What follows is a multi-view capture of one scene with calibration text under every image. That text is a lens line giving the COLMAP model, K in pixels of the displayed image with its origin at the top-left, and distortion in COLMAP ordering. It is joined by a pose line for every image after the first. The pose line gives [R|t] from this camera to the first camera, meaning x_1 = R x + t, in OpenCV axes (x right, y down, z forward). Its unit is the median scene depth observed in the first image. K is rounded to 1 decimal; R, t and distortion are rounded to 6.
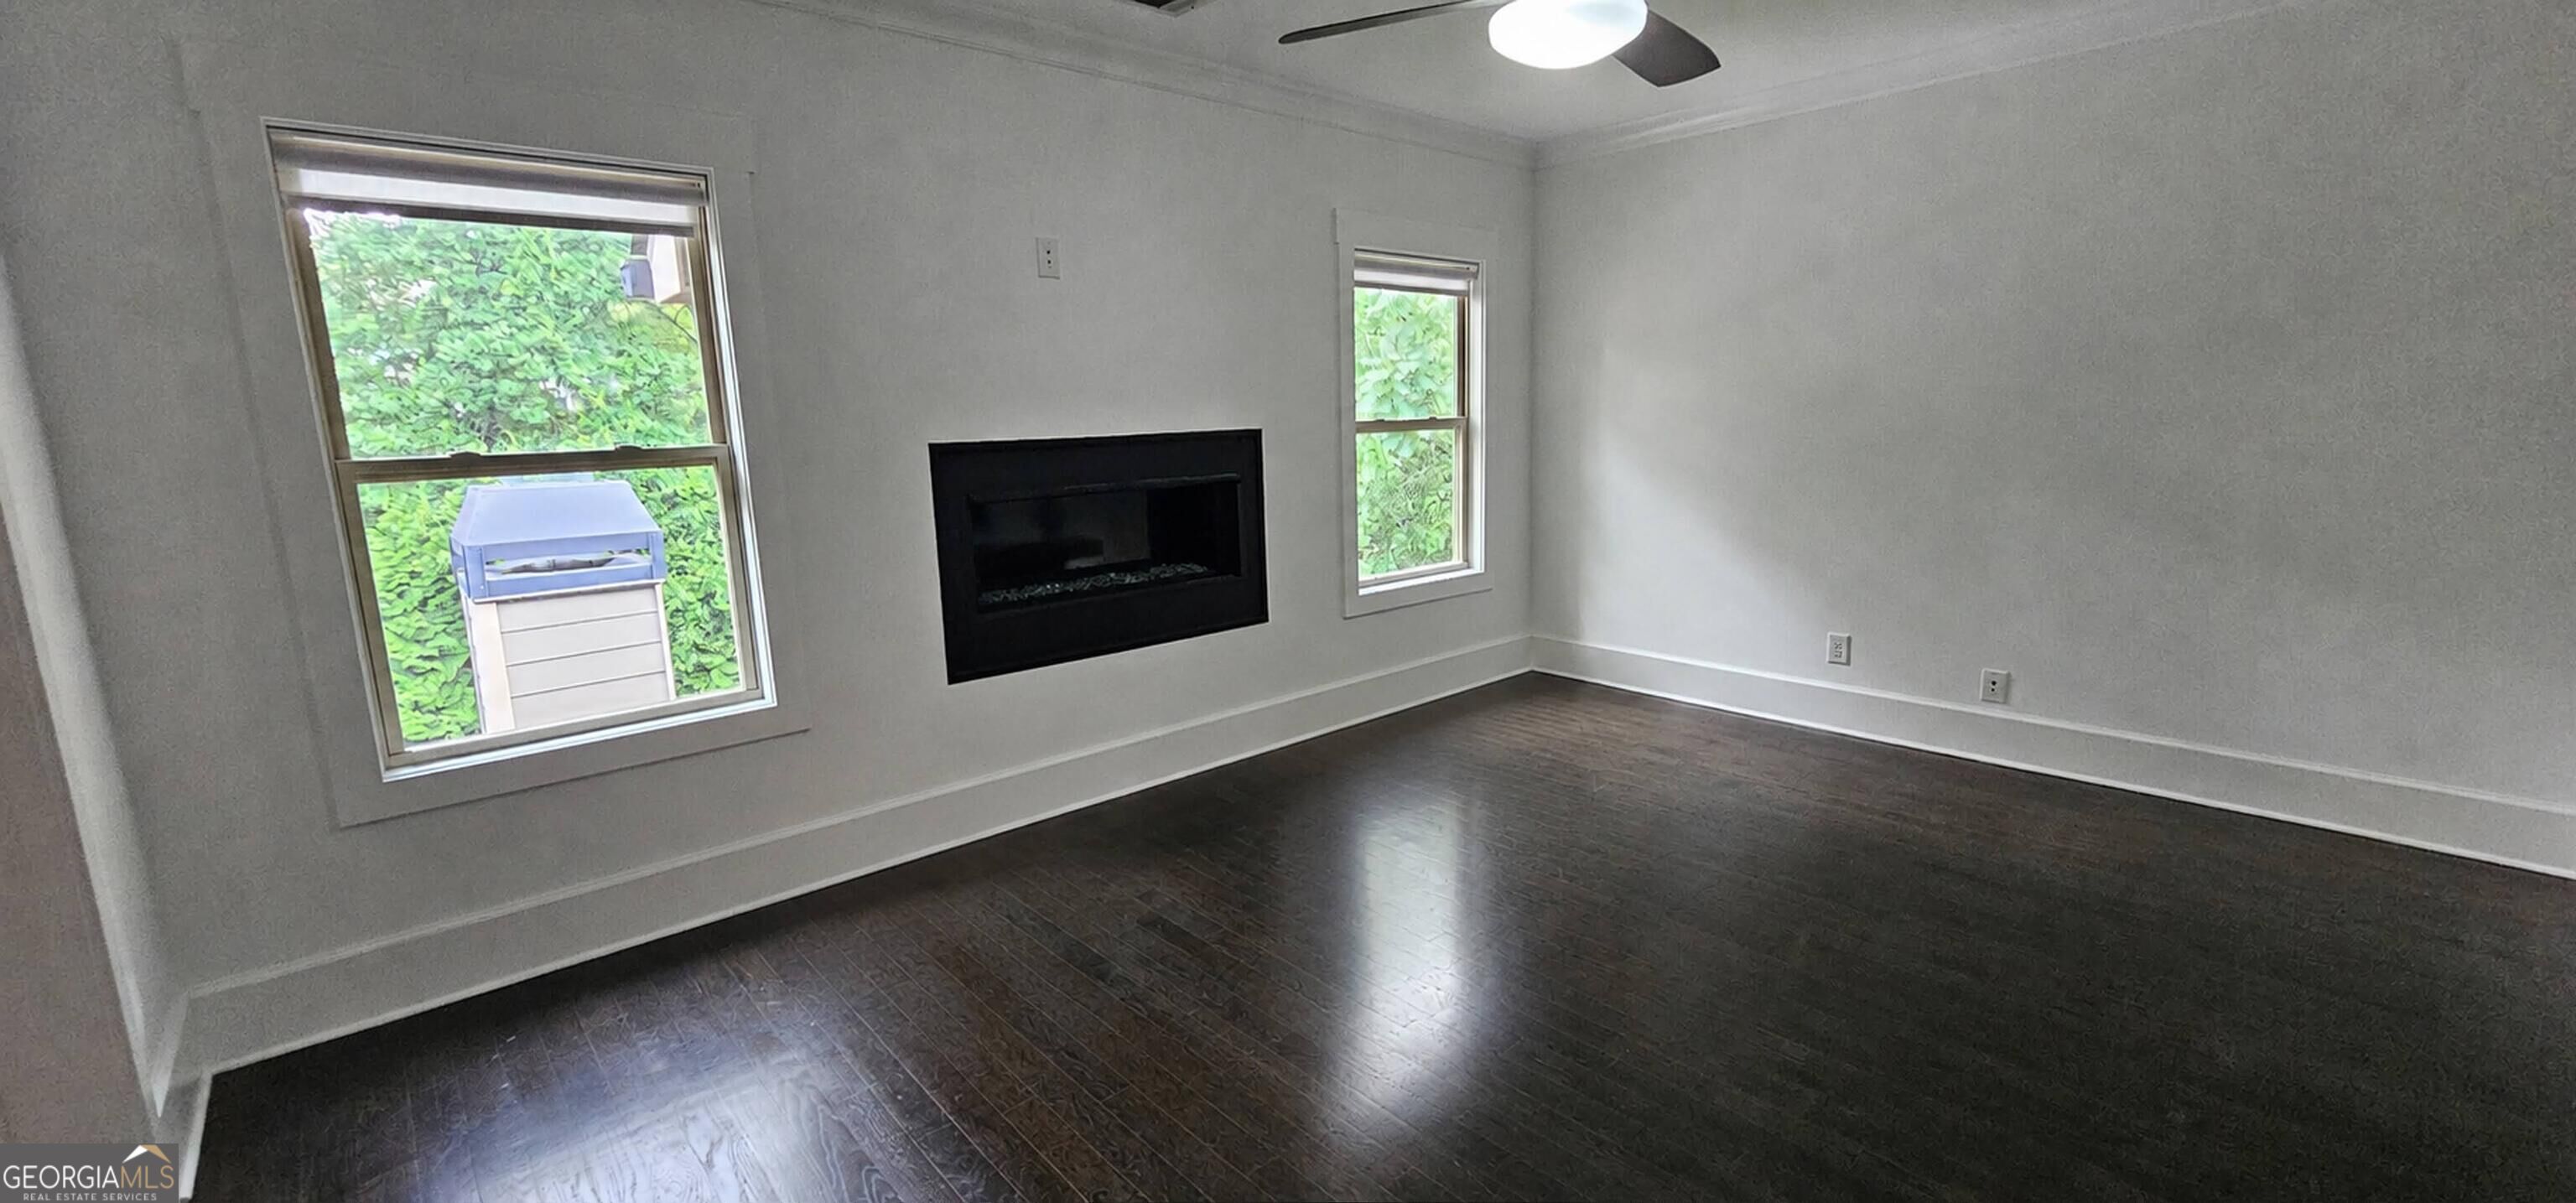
lens RADIAL K [[1068.3, 0, 1296.0], [0, 1068.3, 613.0], [0, 0, 1]] dist [0.002406, -0.000294]
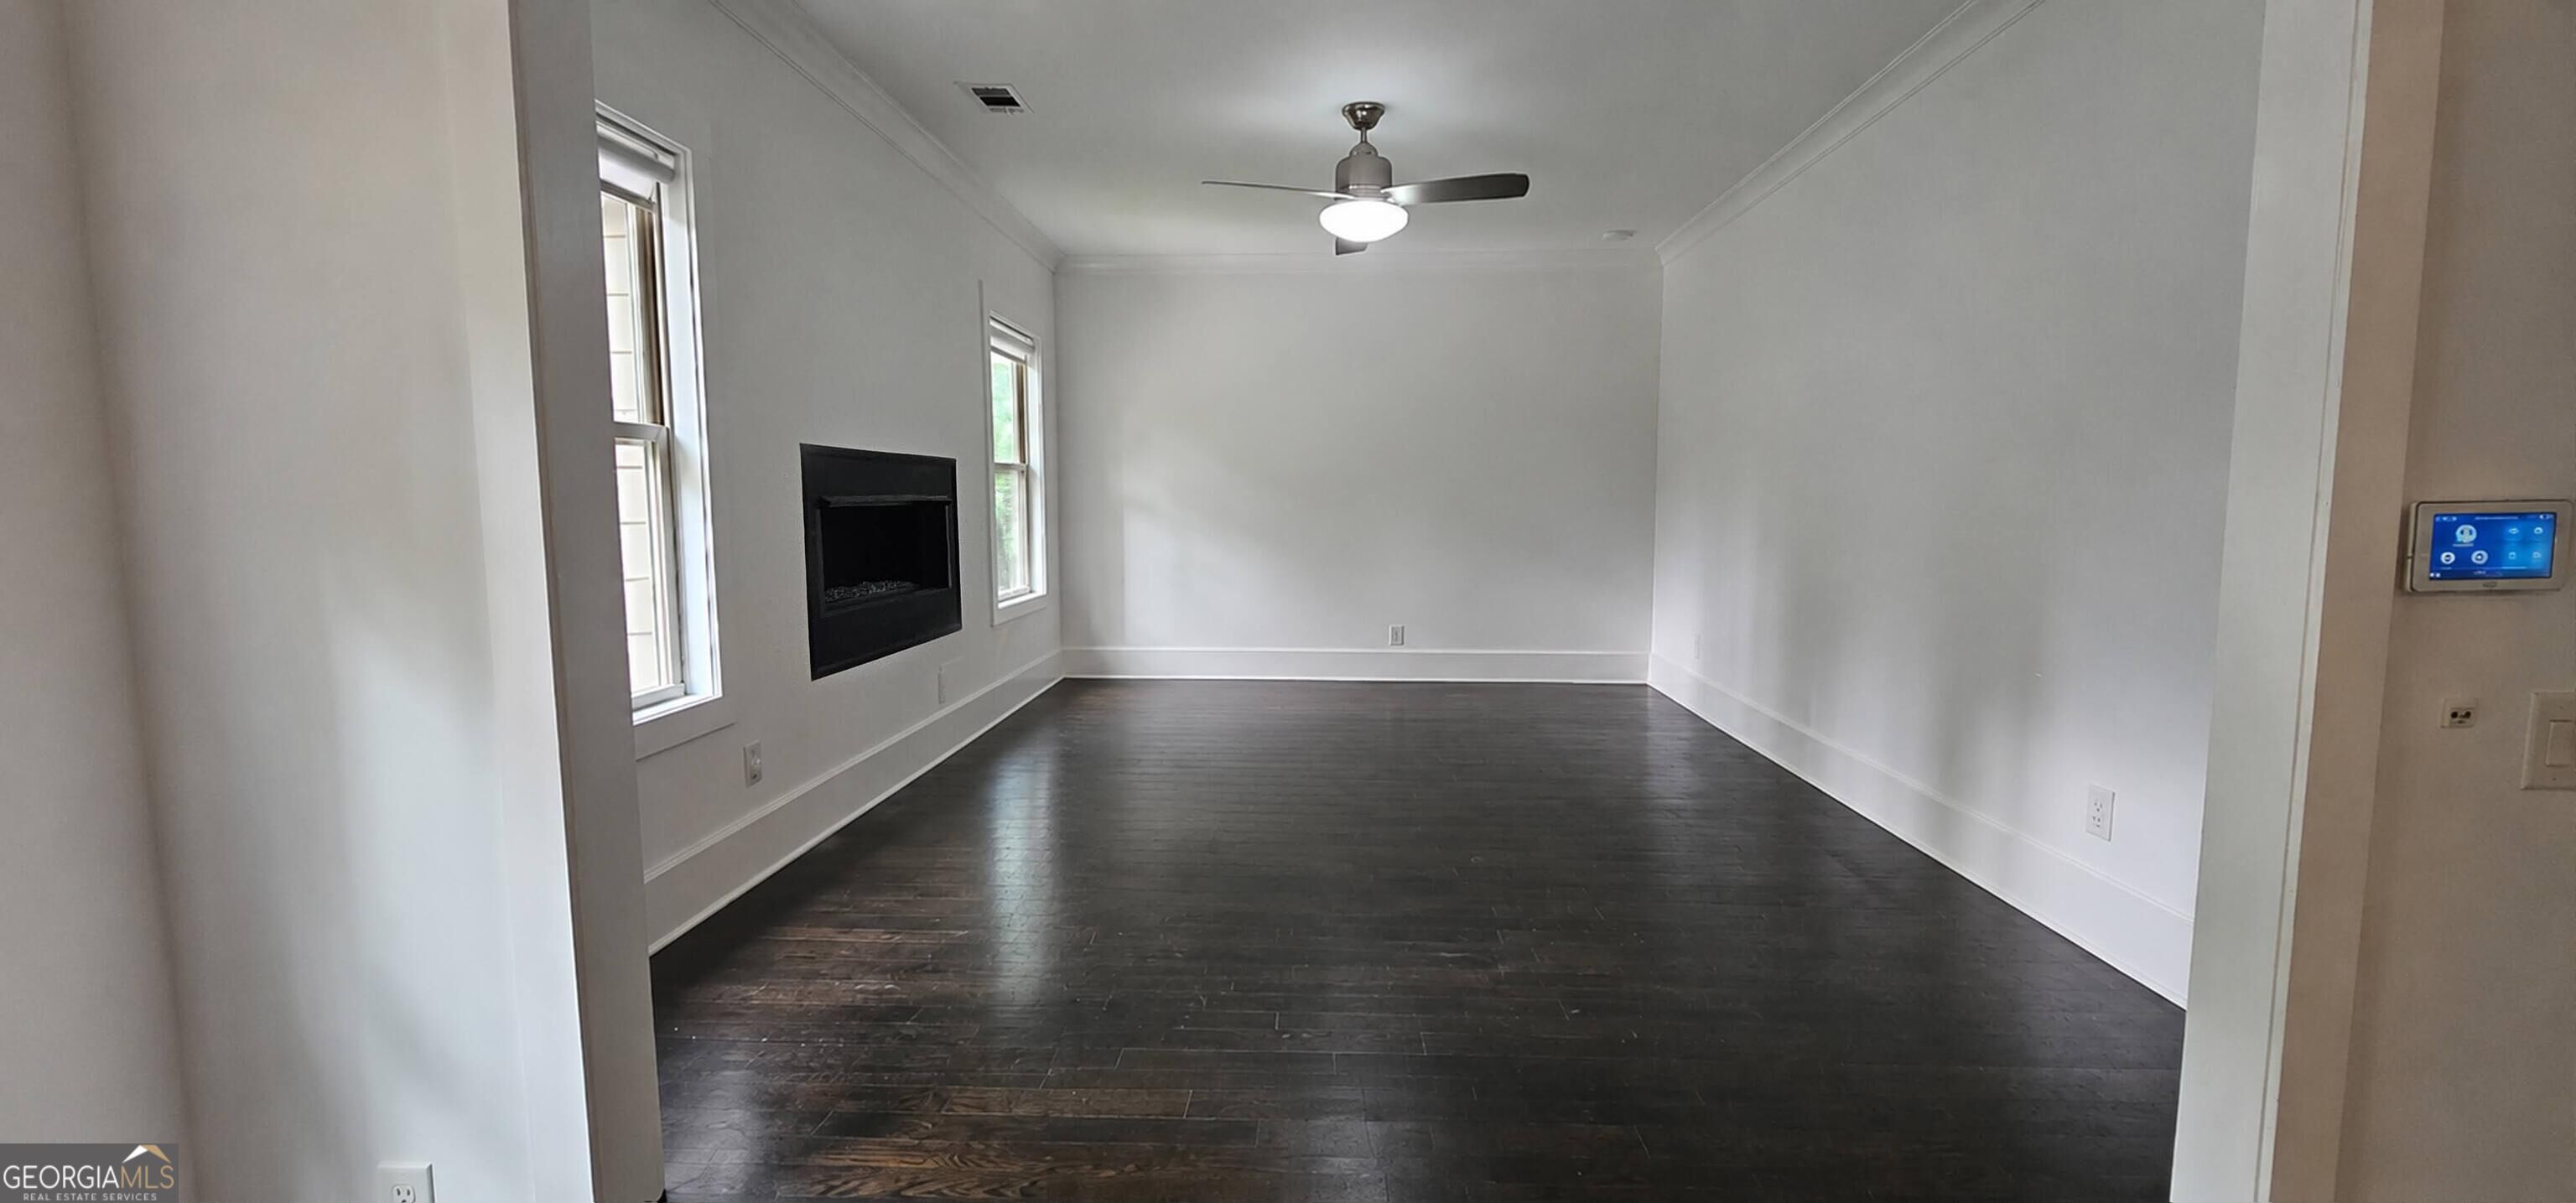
lens RADIAL K [[1068.3, 0, 1294.8], [0, 1068.3, 604.4], [0, 0, 1]] dist [0.002406, -0.000294]
pose [[0.700511, -0.051343, 0.711793, -0.604745], [0.124783, 0.990855, -0.051333, 0.087018], [-0.702648, 0.124779, 0.700511, -0.029444]]
